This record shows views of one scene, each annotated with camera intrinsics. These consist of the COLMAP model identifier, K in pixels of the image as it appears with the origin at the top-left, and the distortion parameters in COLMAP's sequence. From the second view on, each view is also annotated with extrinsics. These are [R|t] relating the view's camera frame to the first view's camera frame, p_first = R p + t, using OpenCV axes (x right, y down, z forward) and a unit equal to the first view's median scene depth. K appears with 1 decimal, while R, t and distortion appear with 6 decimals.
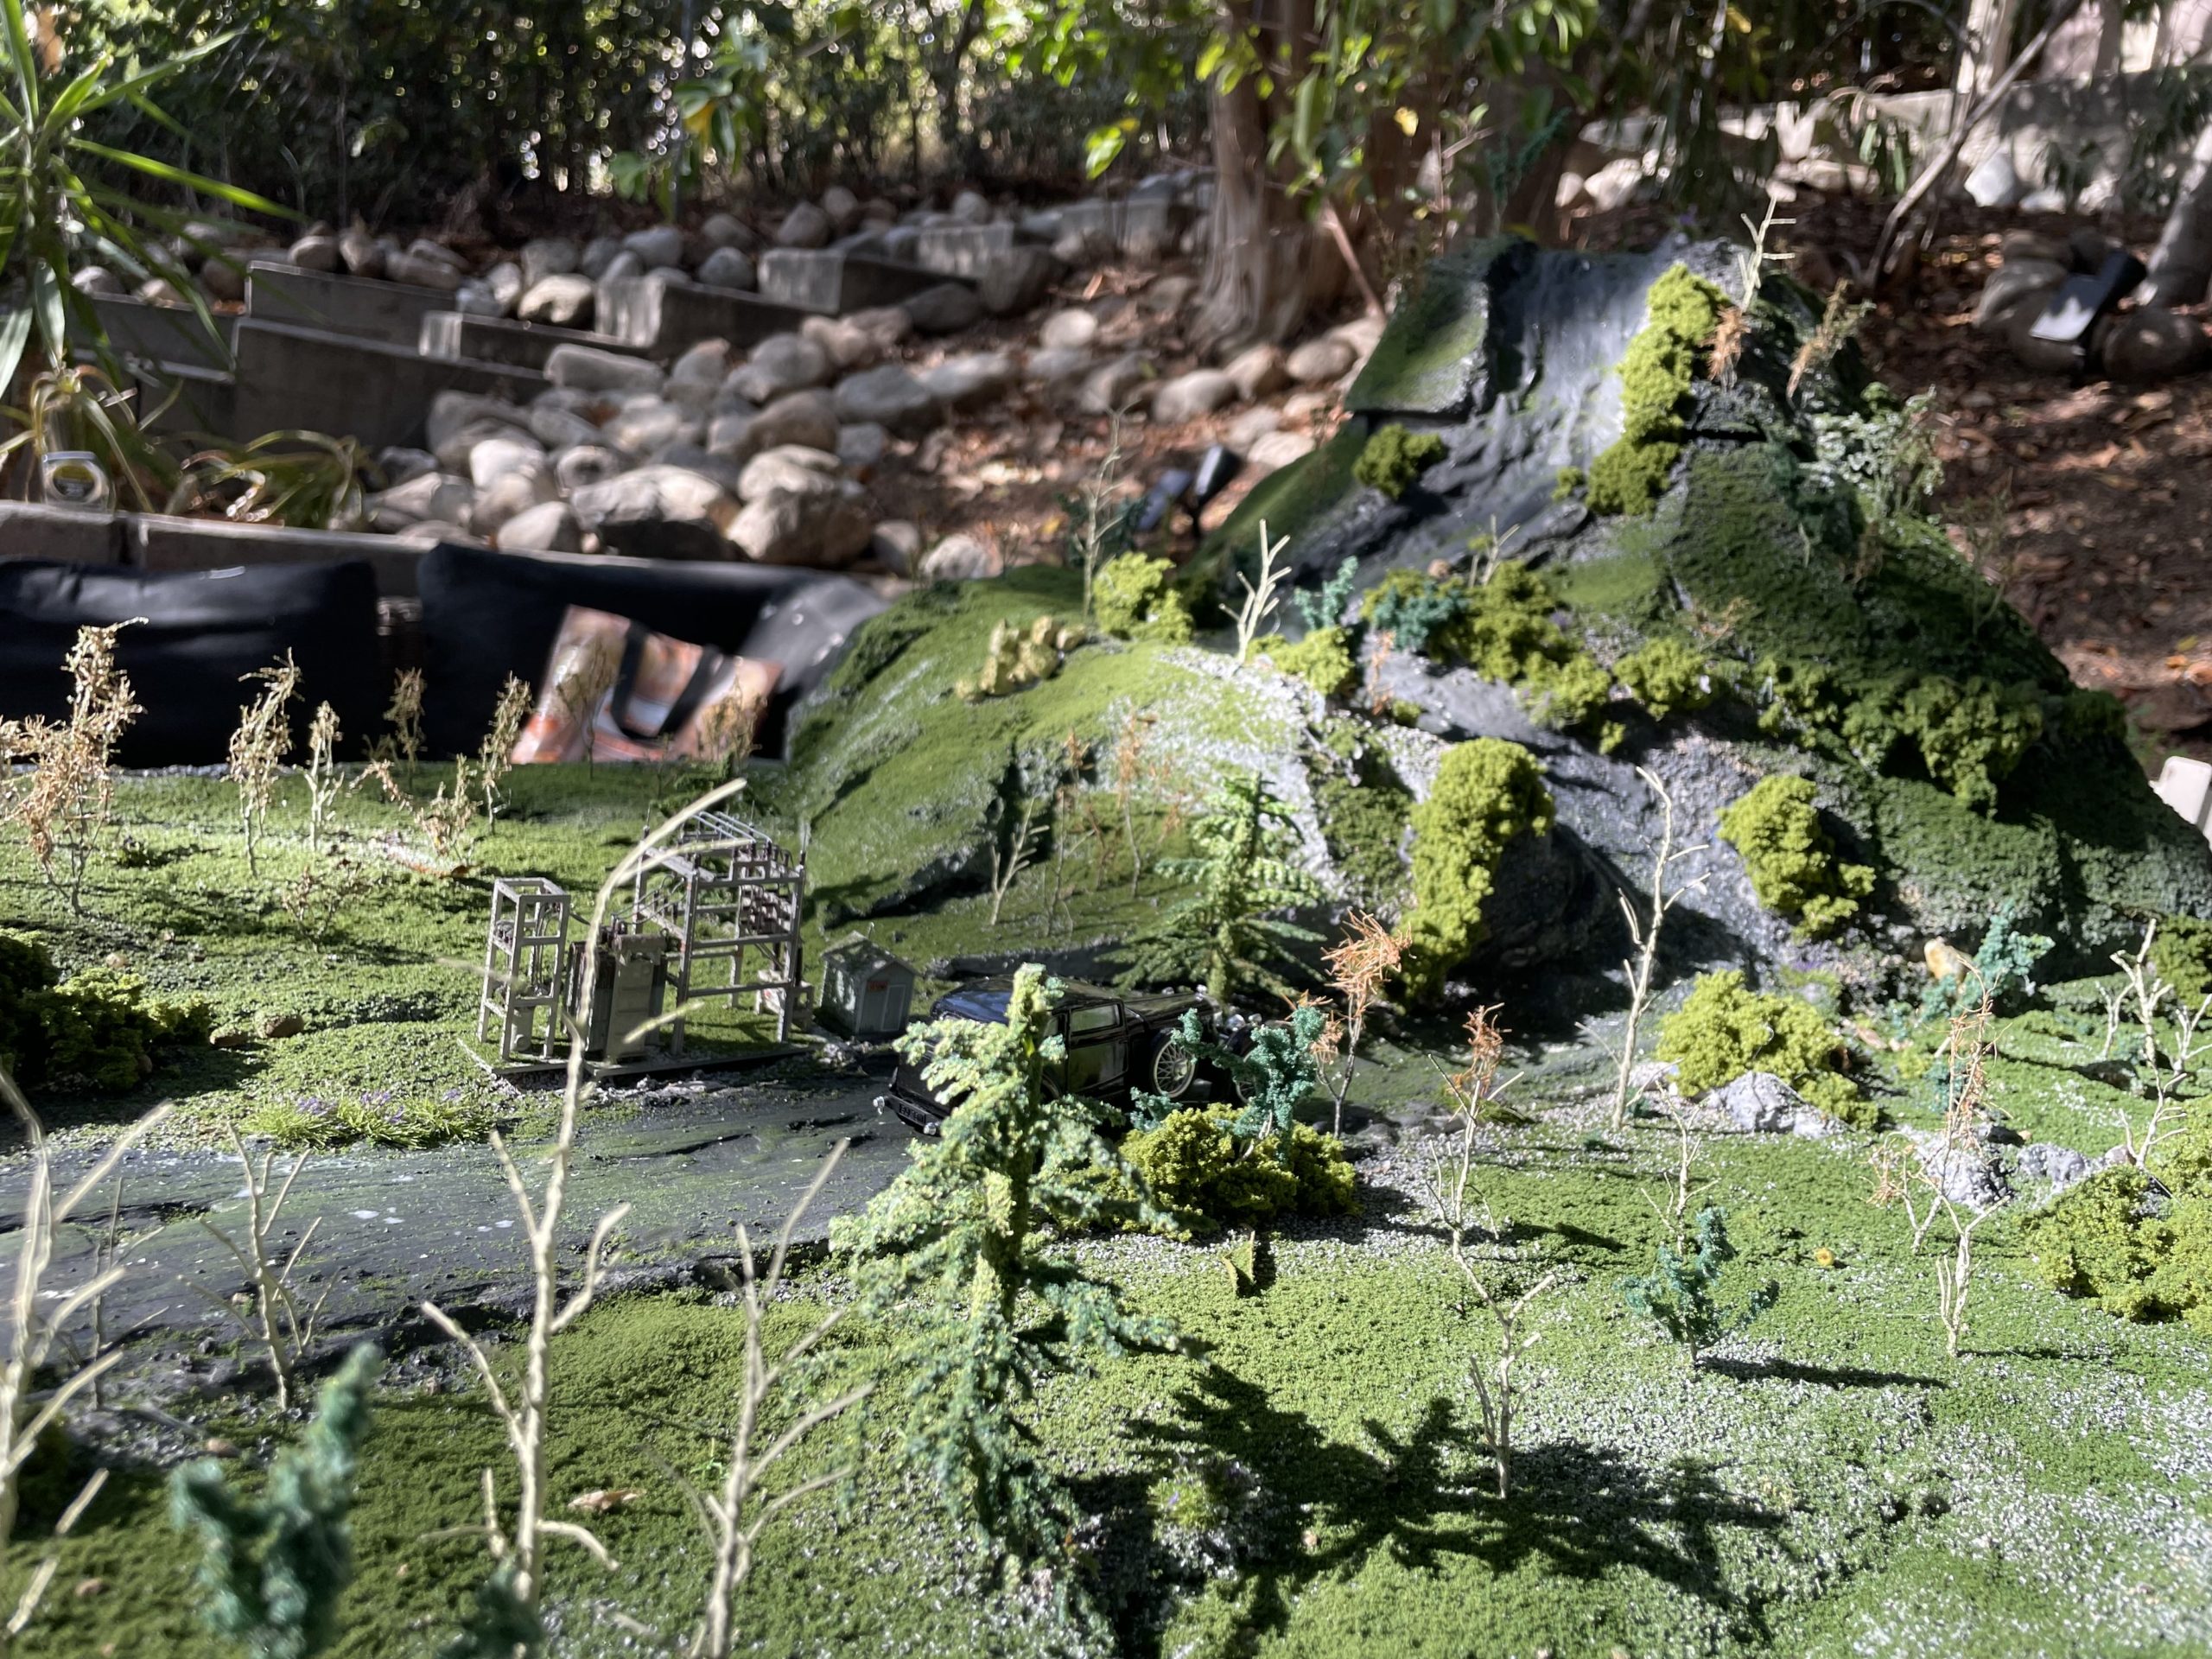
lens RADIAL K [[1677.9, 0, 1106.0], [0, 1677.9, 829.5], [0, 0, 1]] dist [0.001936, -0.000759]
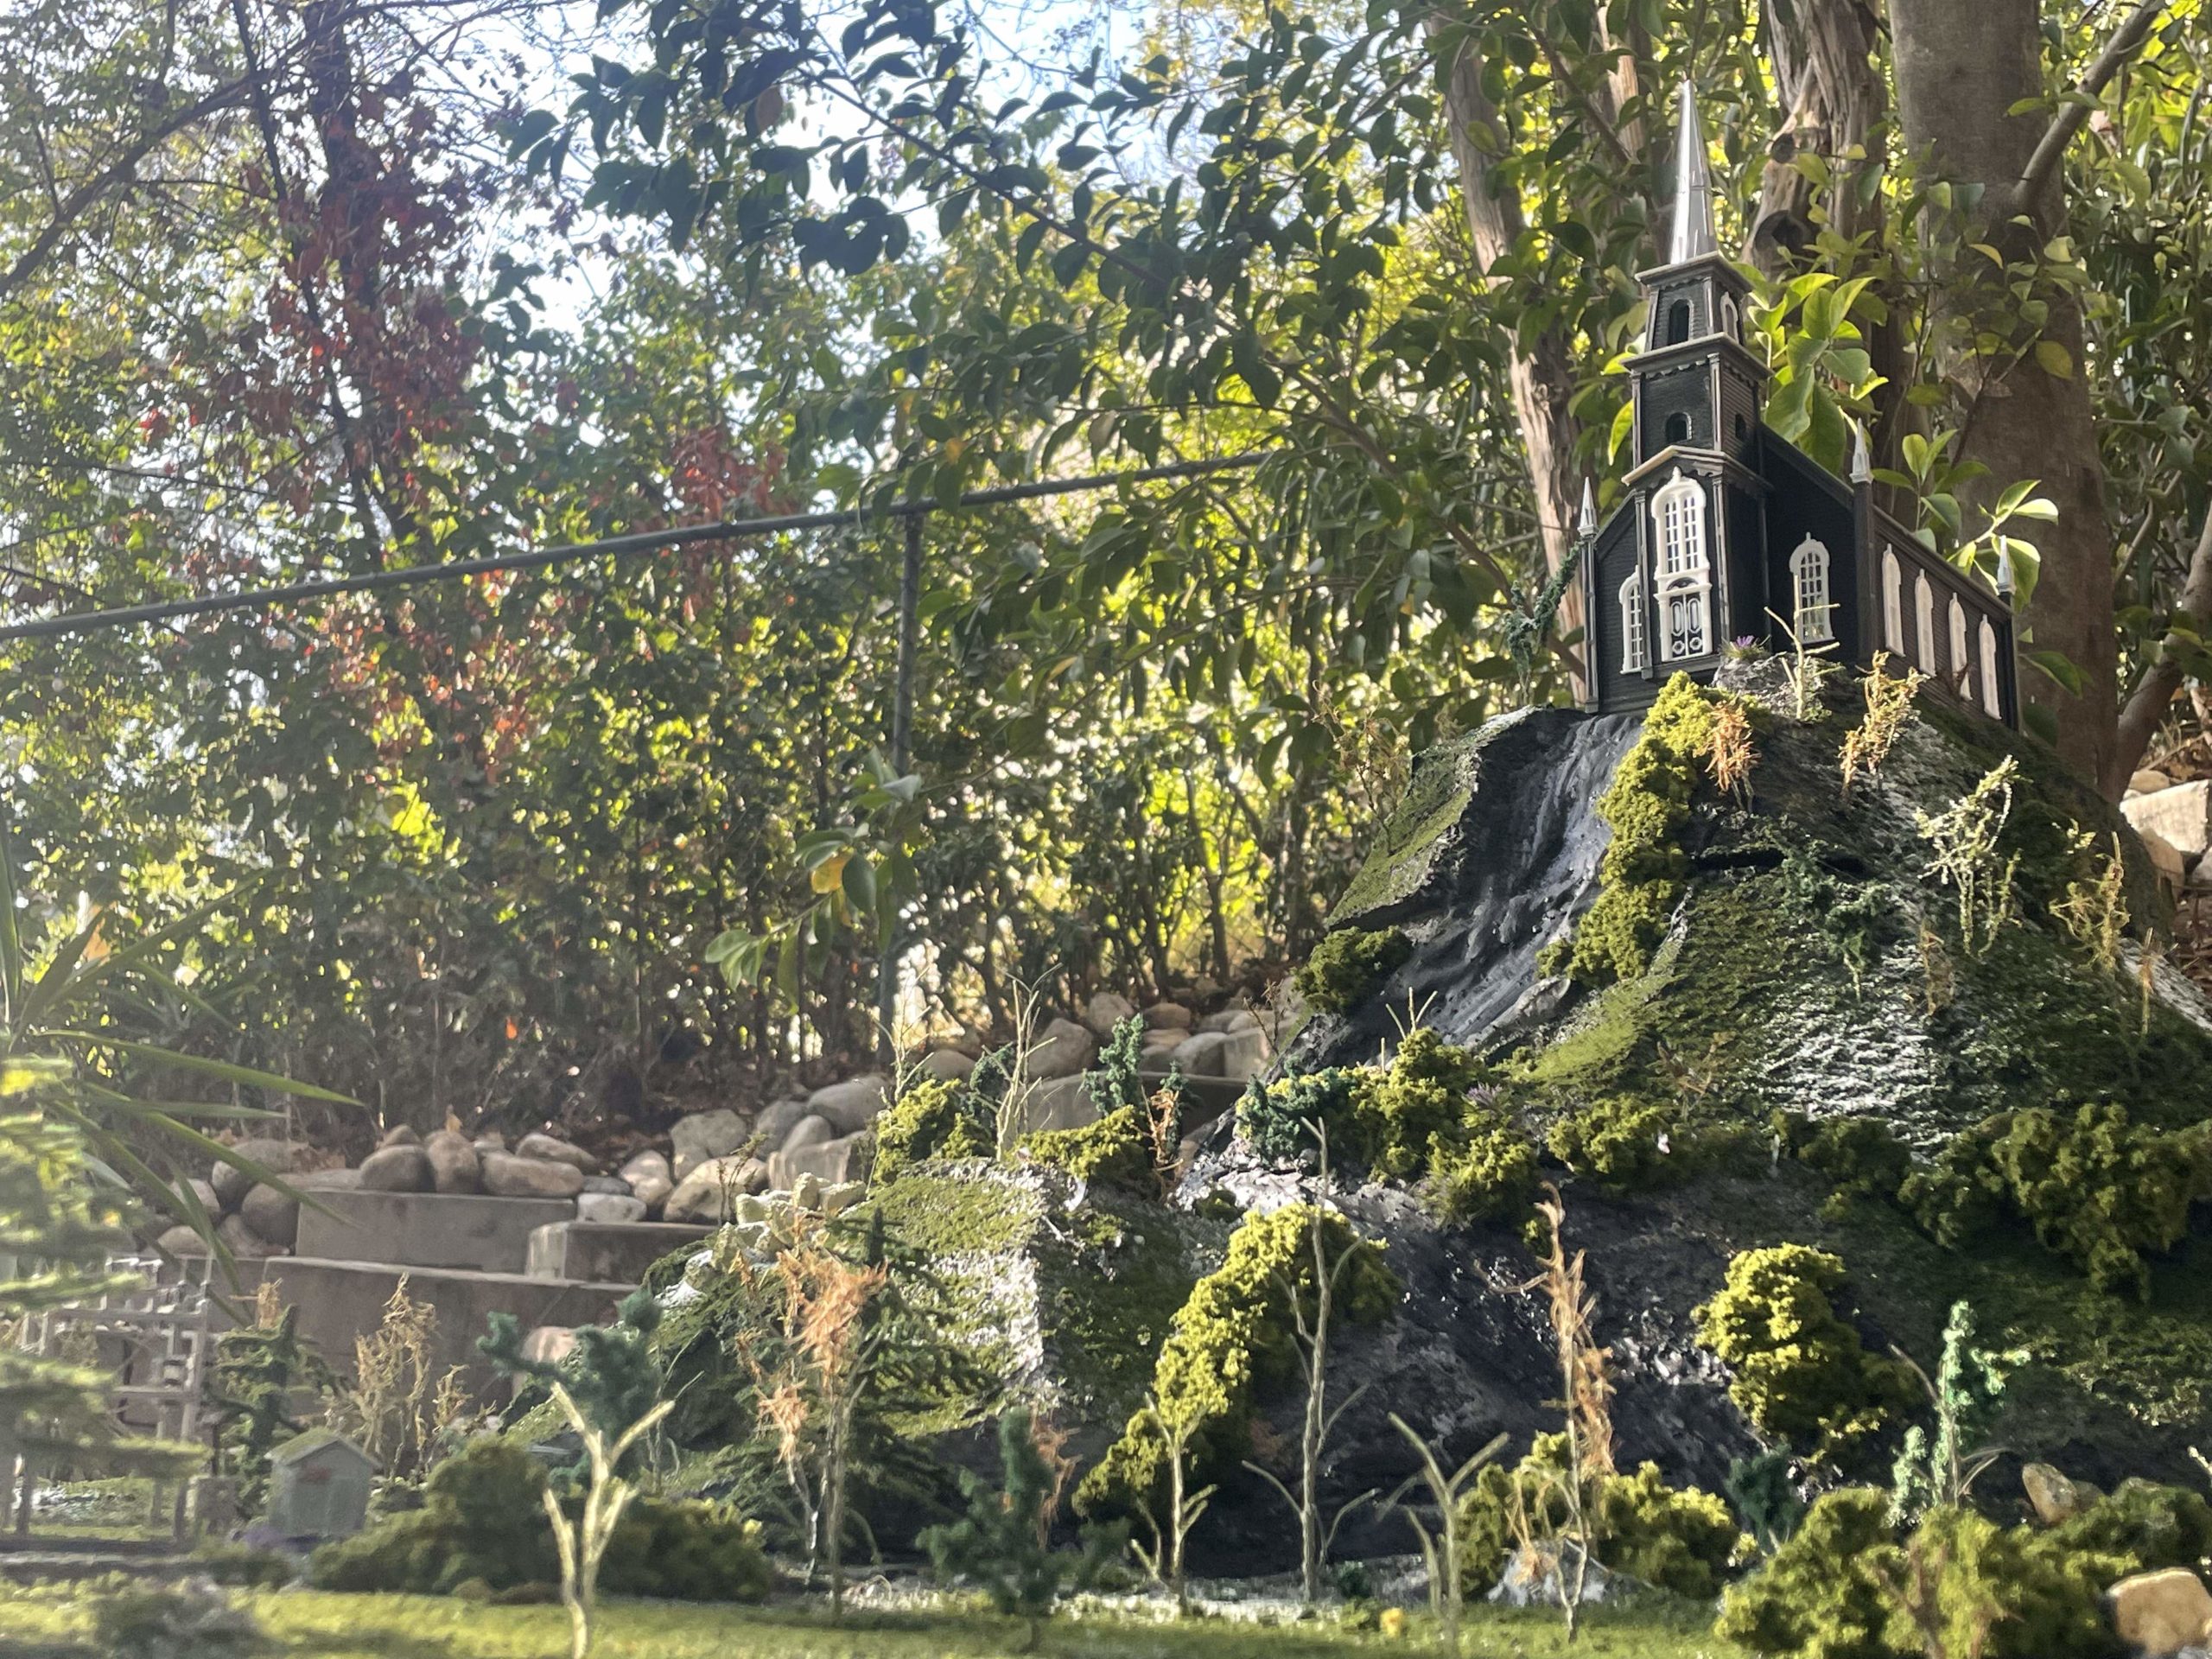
lens RADIAL K [[2688.9, 0, 1106.0], [0, 2688.9, 829.5], [0, 0, 1]] dist [0.081850, -0.004140]
pose [[0.978189, -0.121479, -0.168493, 0.294312], [0.039218, 0.904579, -0.424498, 0.233905], [0.203983, 0.408632, 0.889613, -0.096443]]
